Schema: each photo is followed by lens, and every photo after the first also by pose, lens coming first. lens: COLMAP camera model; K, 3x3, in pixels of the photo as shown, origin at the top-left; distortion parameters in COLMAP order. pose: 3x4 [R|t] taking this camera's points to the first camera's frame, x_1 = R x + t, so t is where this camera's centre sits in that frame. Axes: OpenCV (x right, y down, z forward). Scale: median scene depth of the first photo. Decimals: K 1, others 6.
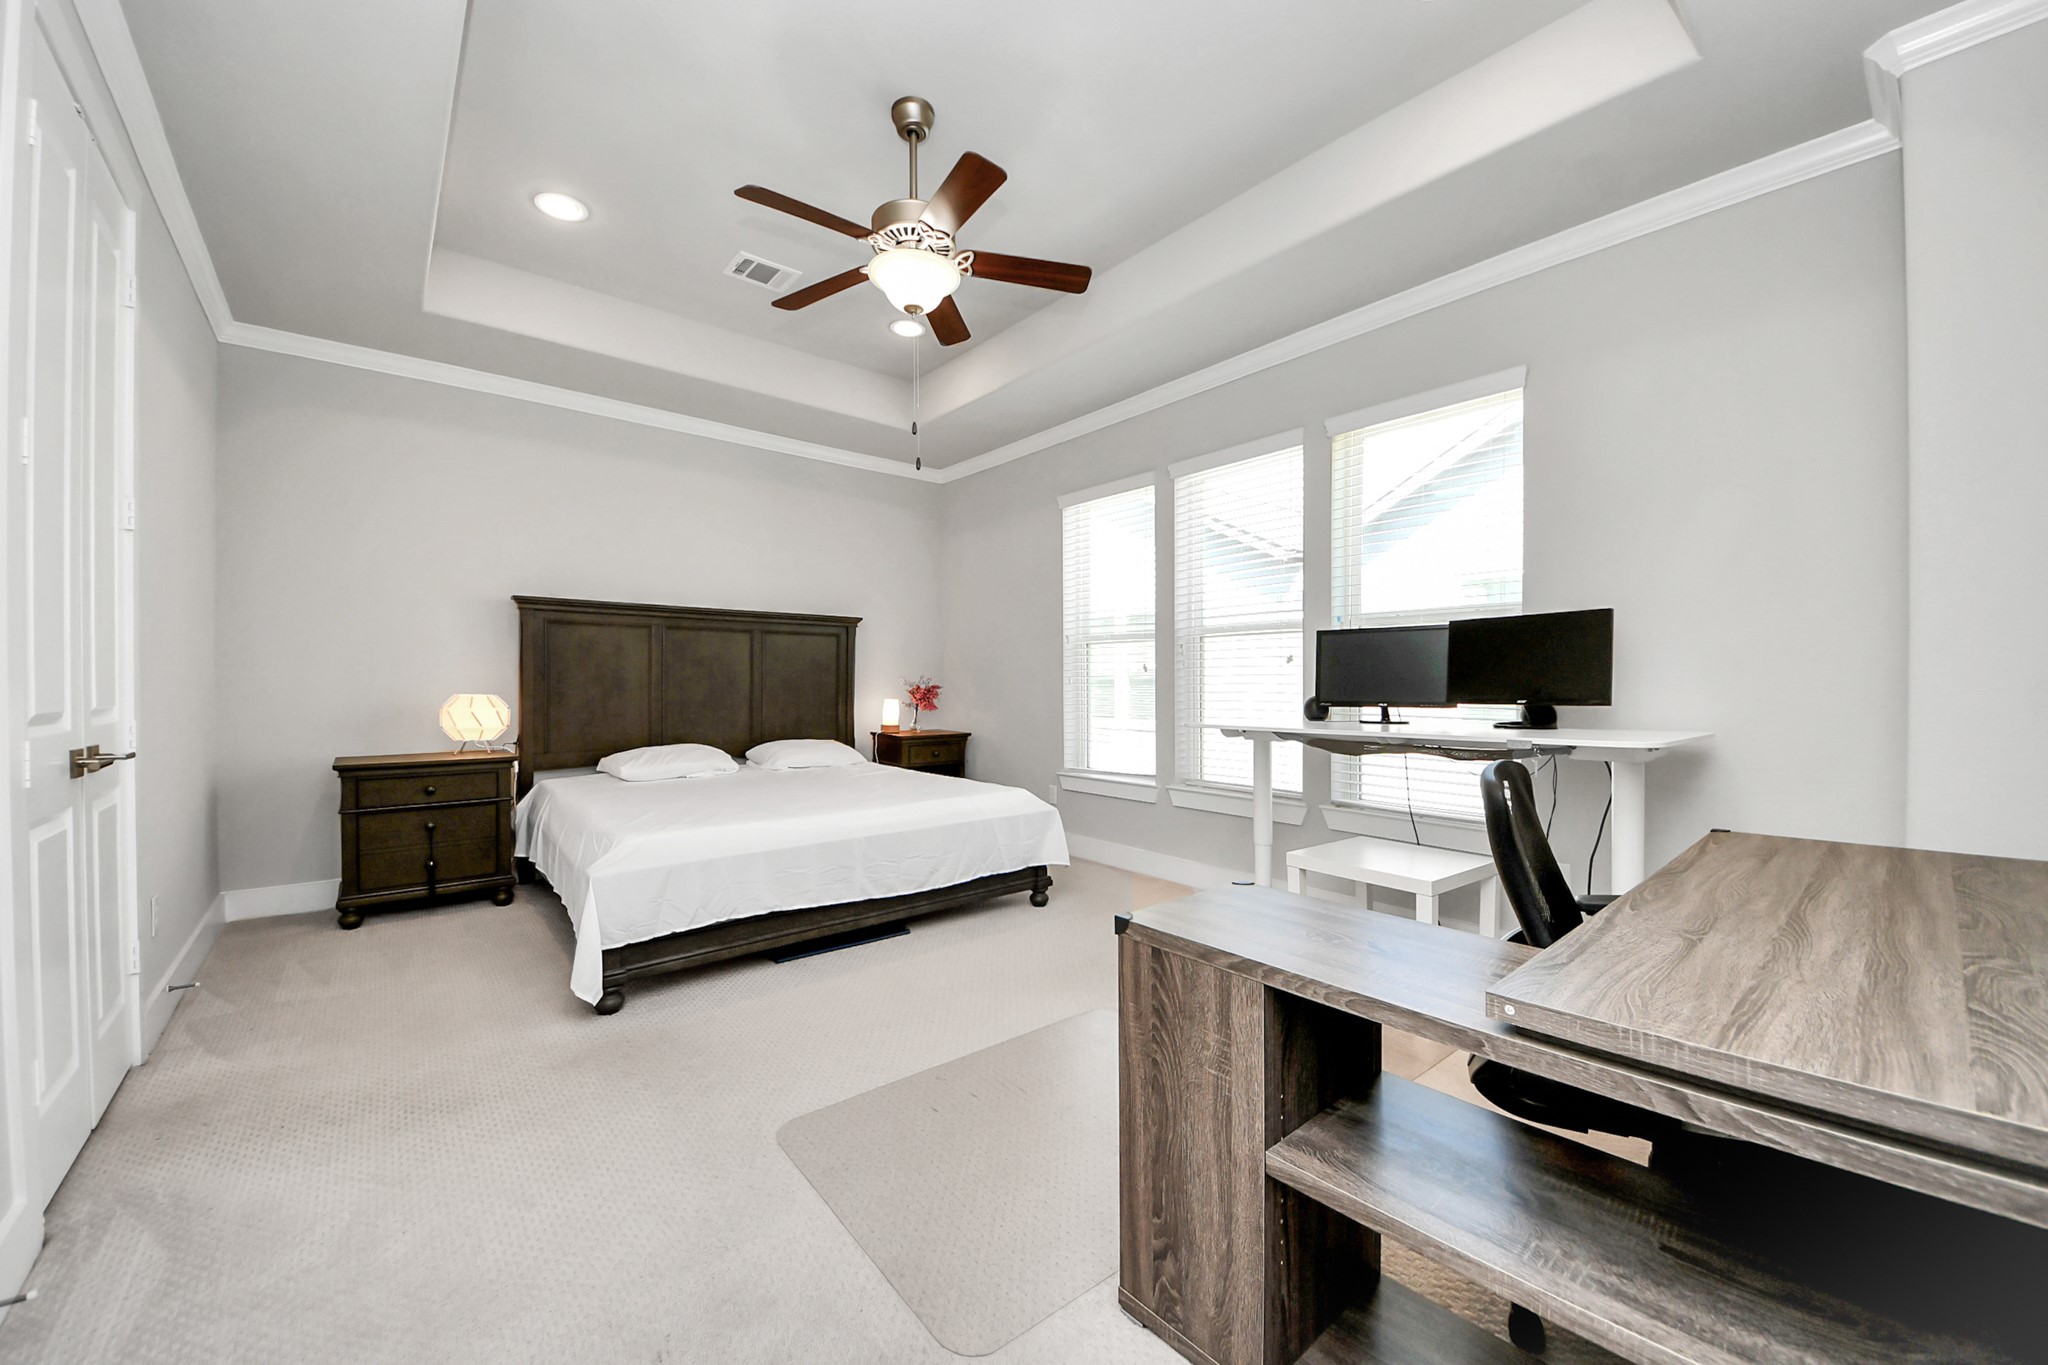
lens RADIAL K [[739.1, 0, 1024.0], [0, 739.1, 682.5], [0, 0, 1]] dist [0.002161, -0.003558]
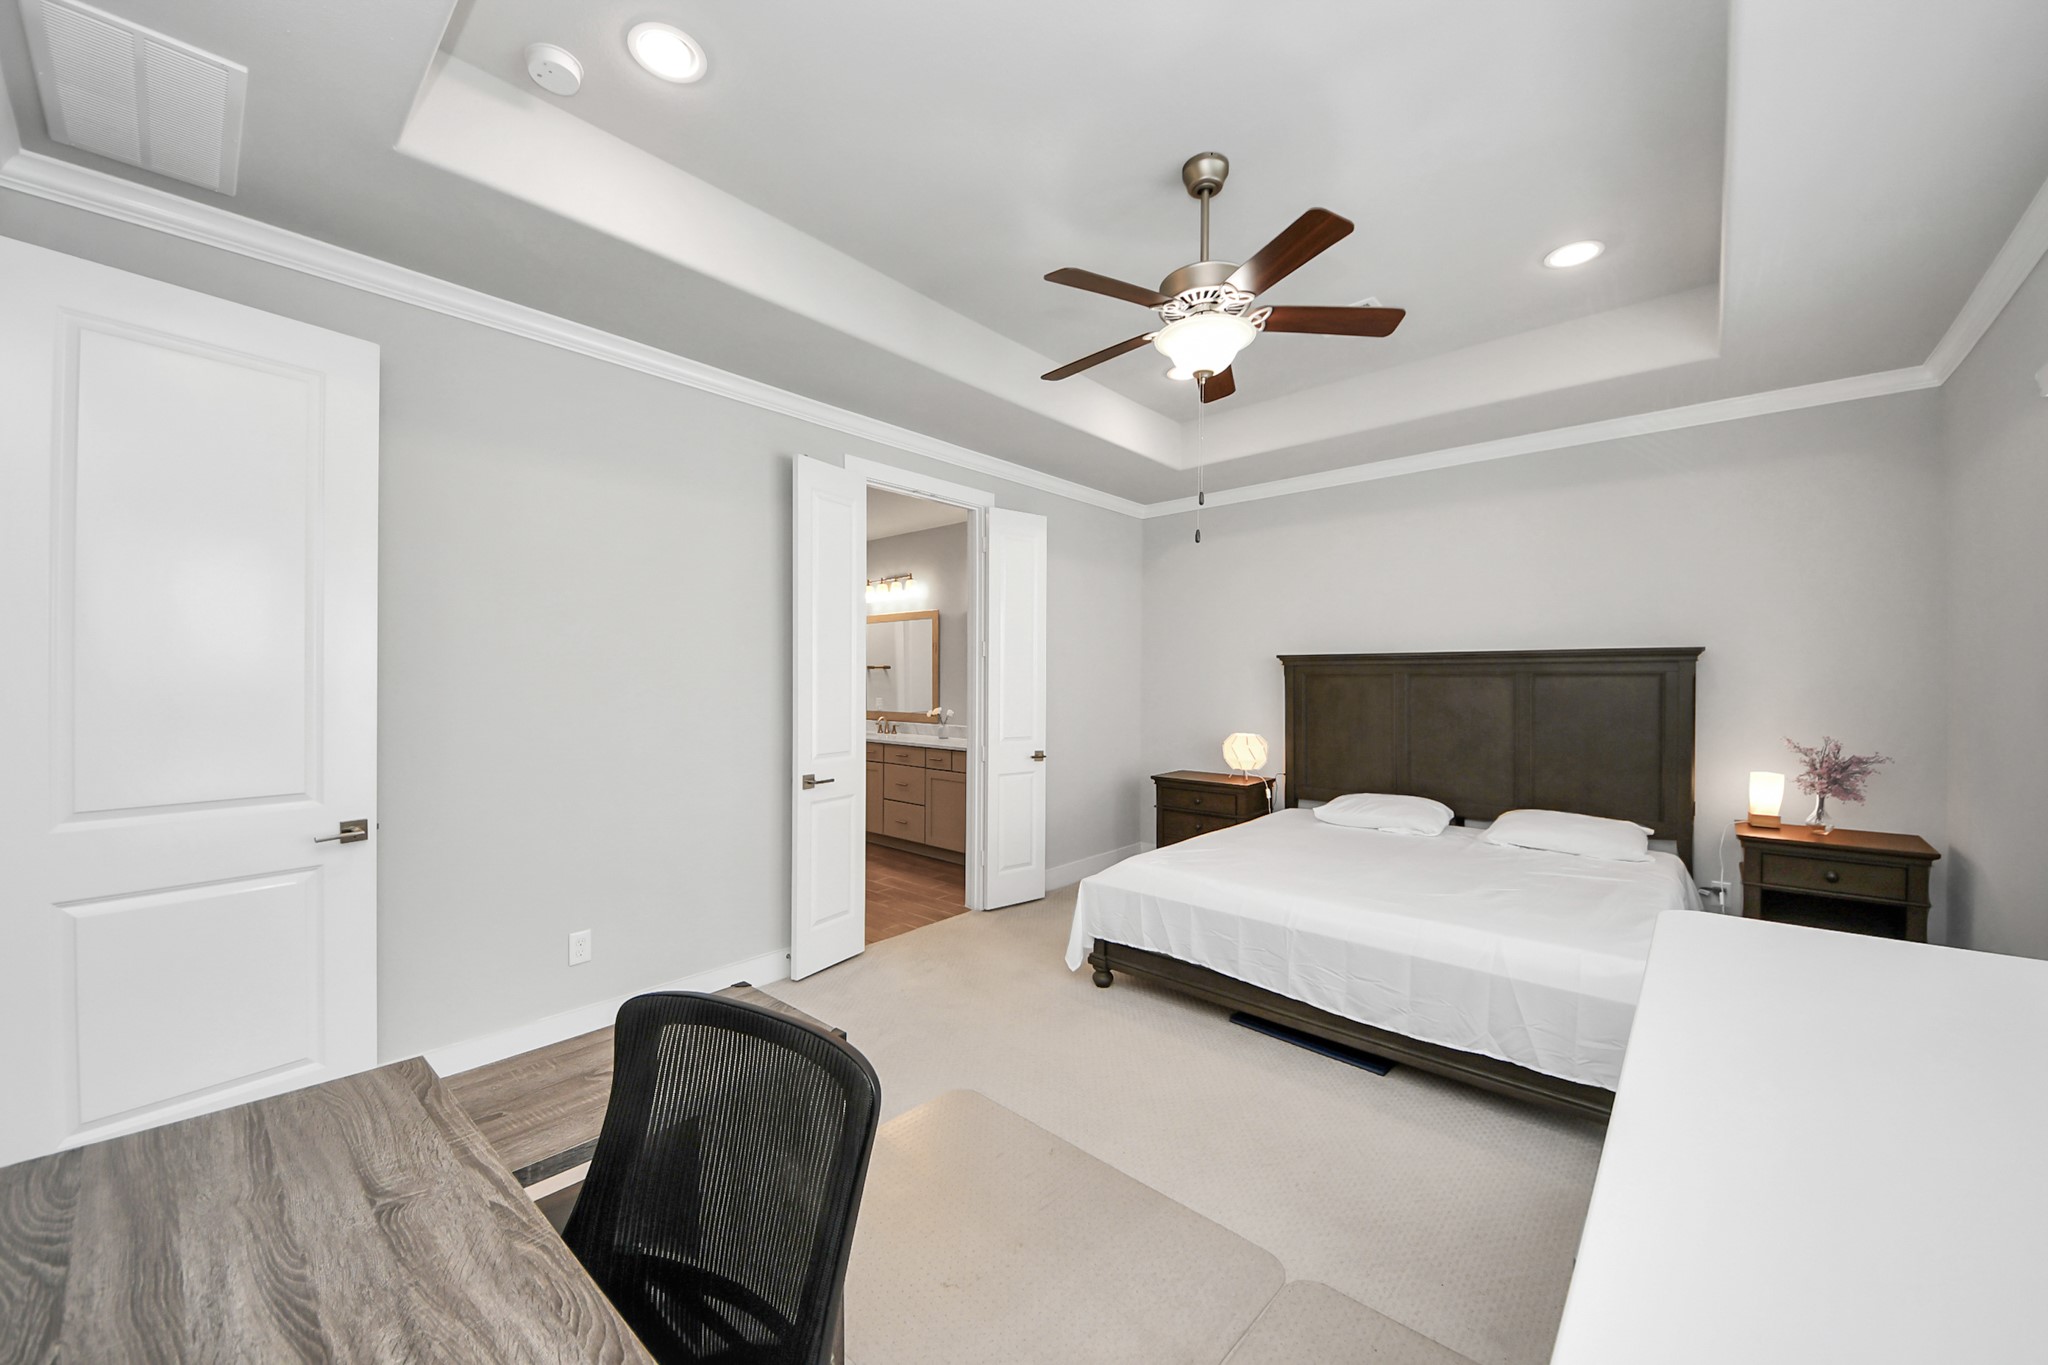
lens RADIAL K [[731.2, 0, 1024.0], [0, 731.2, 682.5], [0, 0, 1]] dist [0.001326, -0.000455]
pose [[0.192846, -0.002127, -0.981227, 0.406468], [-0.011799, 0.999920, -0.004487, -0.058417], [0.981158, 0.012443, 0.192805, 0.335262]]
